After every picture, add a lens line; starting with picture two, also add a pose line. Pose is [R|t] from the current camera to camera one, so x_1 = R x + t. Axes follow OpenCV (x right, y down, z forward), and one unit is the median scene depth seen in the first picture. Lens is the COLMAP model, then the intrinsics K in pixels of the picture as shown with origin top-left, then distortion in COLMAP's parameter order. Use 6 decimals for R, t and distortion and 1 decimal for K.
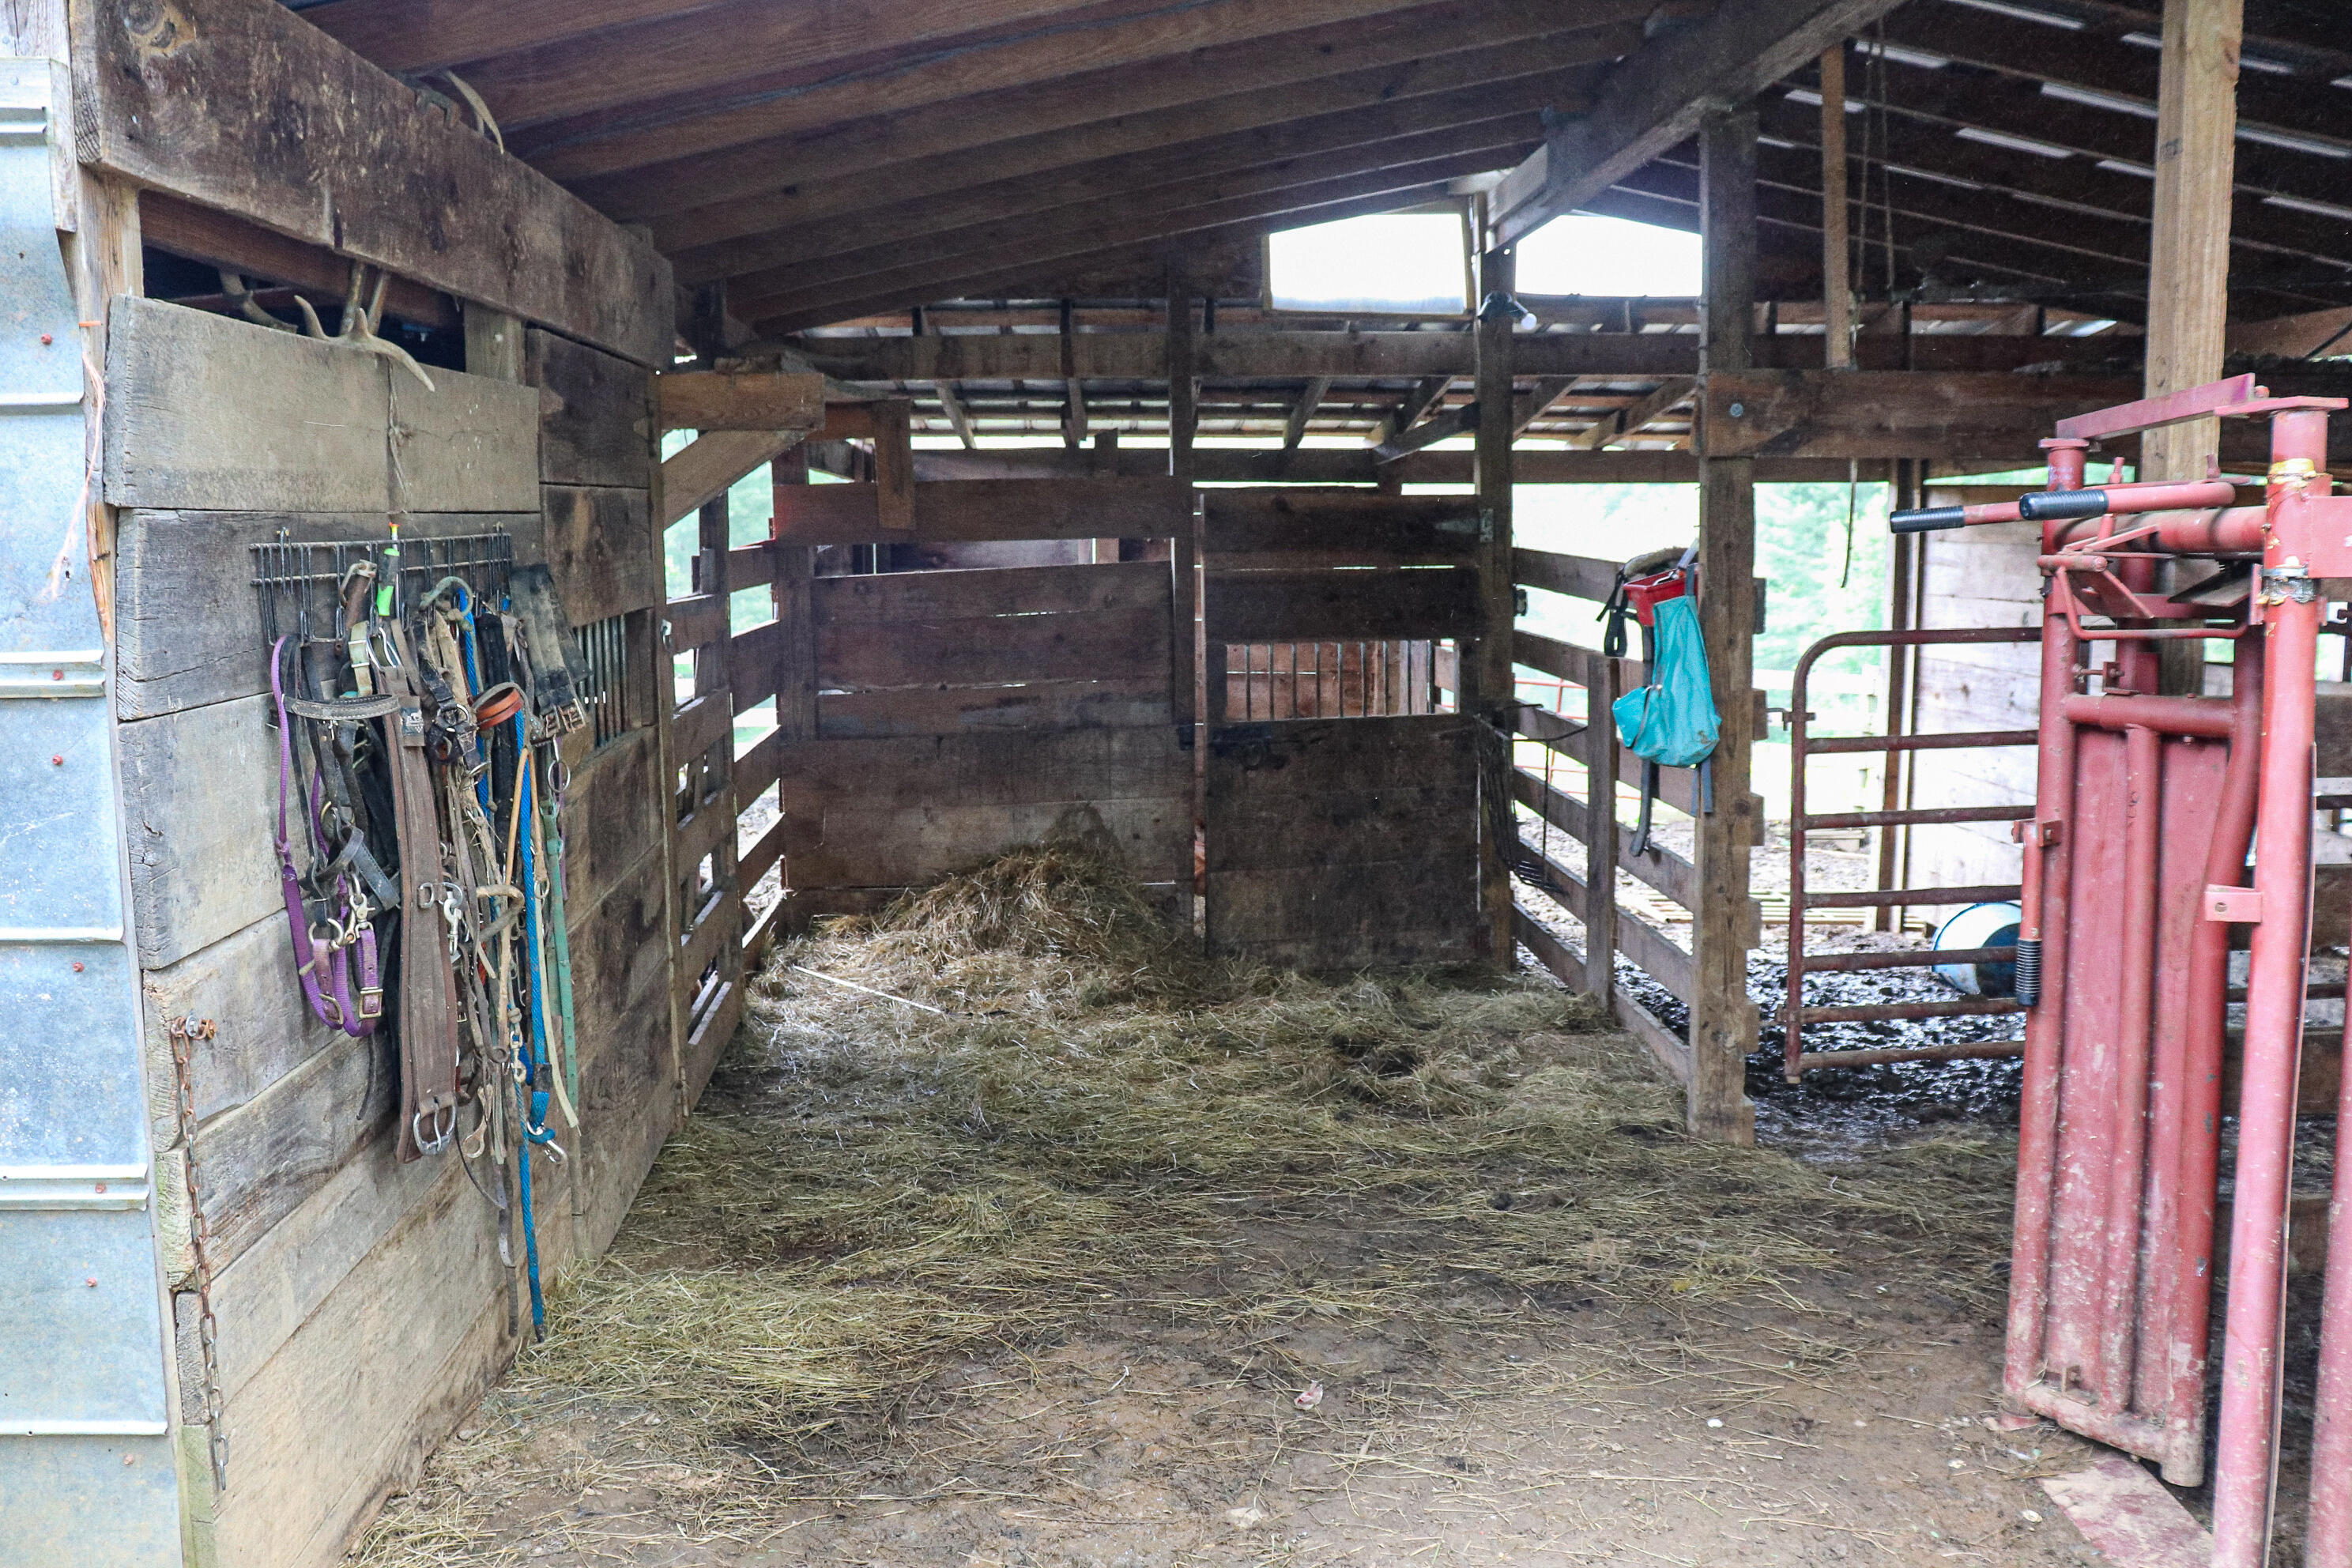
lens RADIAL K [[1941.4, 0, 1155.4], [0, 1941.4, 780.4], [0, 0, 1]] dist [-0.172221, 0.151190]
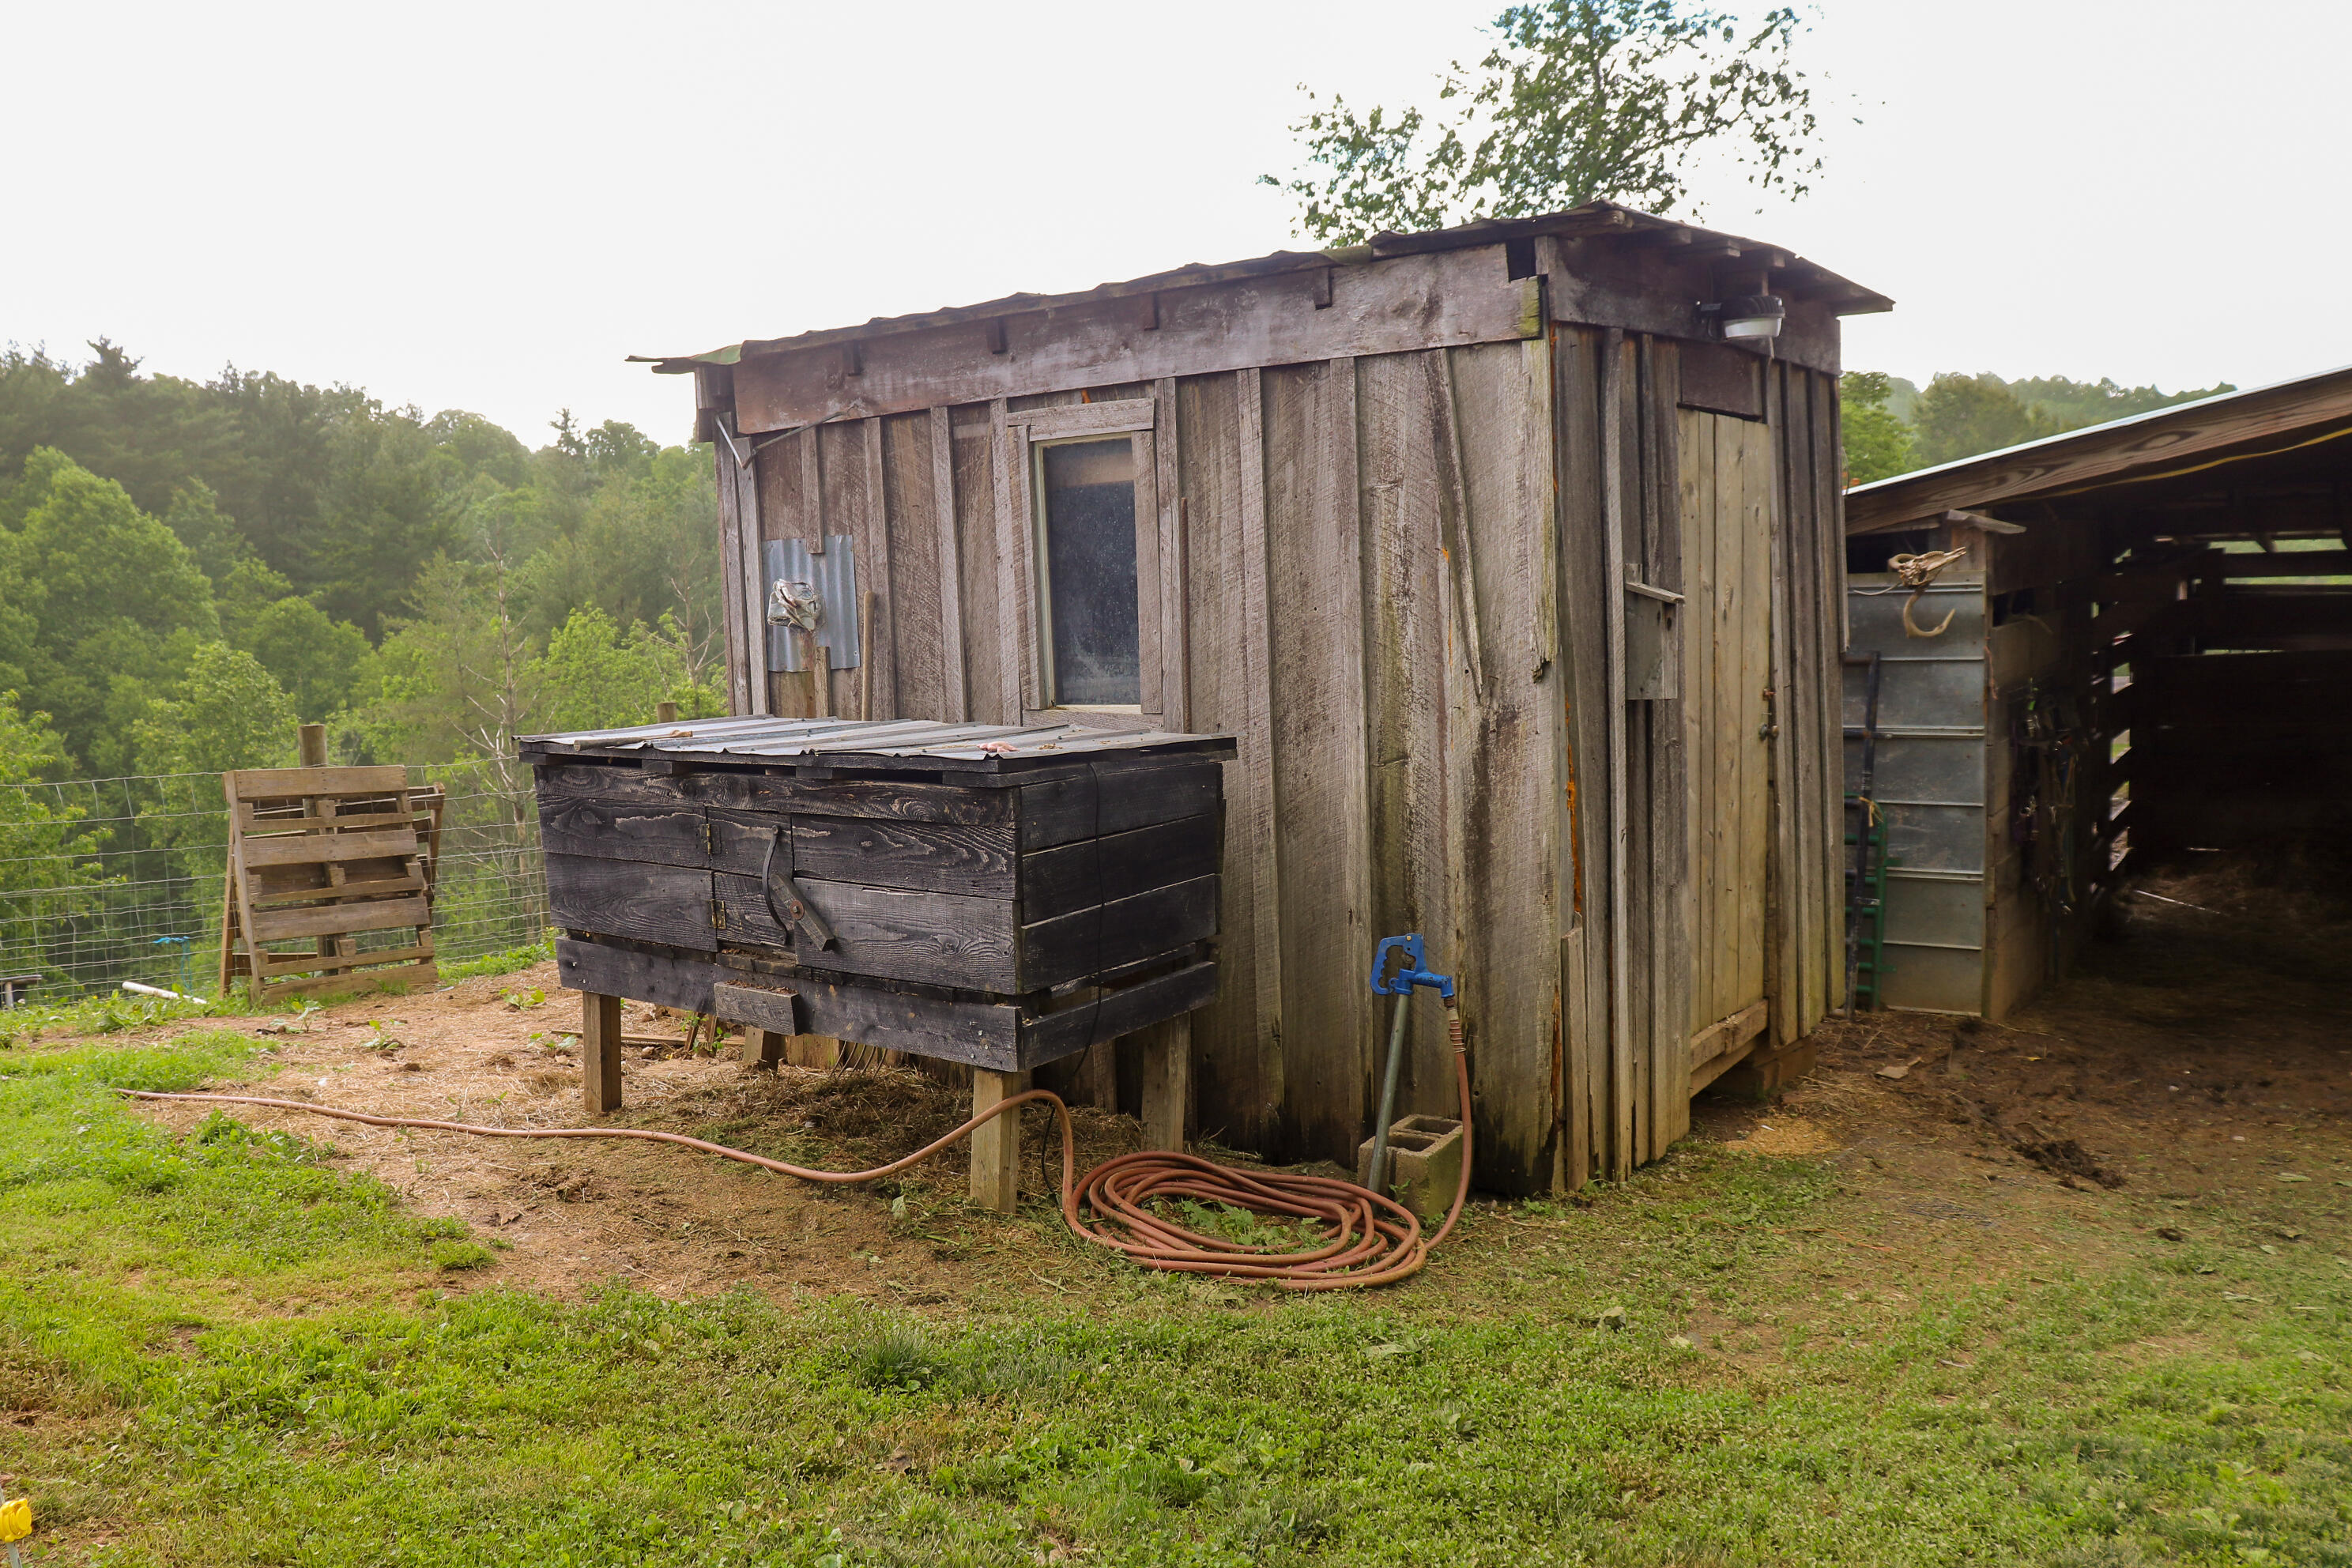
lens RADIAL K [[1941.4, 0, 1155.4], [0, 1941.4, 780.4], [0, 0, 1]] dist [-0.172221, 0.151190]
pose [[0.802768, 0.038169, -0.595069, 0.119882], [-0.039377, 0.999164, 0.010967, 0.021504], [0.594990, 0.014628, 0.803600, -1.050228]]
